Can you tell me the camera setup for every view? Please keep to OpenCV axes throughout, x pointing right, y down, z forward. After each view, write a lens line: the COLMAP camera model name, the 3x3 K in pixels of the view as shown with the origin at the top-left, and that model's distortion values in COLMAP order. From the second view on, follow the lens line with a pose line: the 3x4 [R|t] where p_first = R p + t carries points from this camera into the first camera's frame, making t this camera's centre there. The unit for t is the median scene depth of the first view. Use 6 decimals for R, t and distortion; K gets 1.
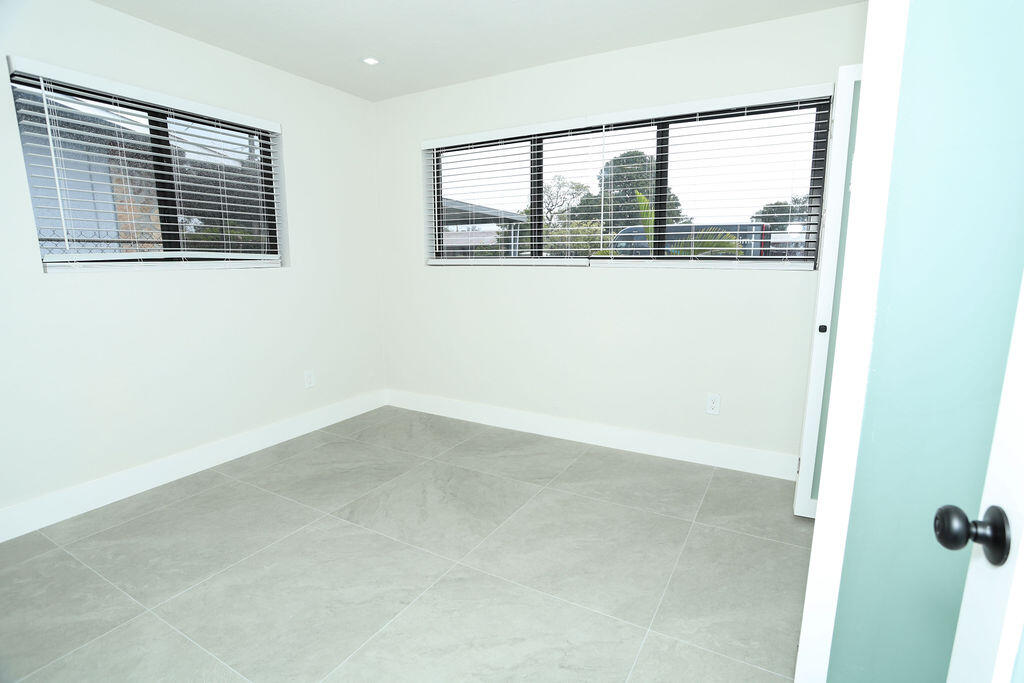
lens RADIAL K [[495.8, 0, 534.8], [0, 495.8, 335.3], [0, 0, 1]] dist [-0.077148, 0.032549]
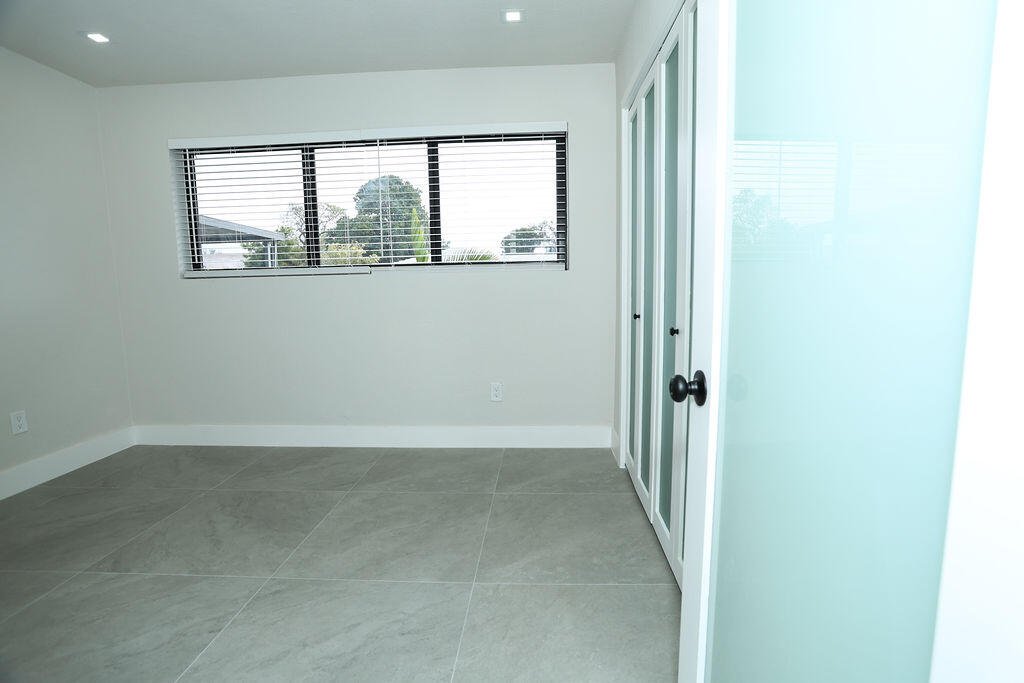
lens RADIAL K [[495.8, 0, 534.8], [0, 495.8, 335.3], [0, 0, 1]] dist [-0.077148, 0.032549]
pose [[0.888104, -0.070262, 0.454241, -0.069785], [0.094403, 0.995062, -0.030656, 0.059697], [-0.449844, 0.070107, 0.890351, -0.063854]]
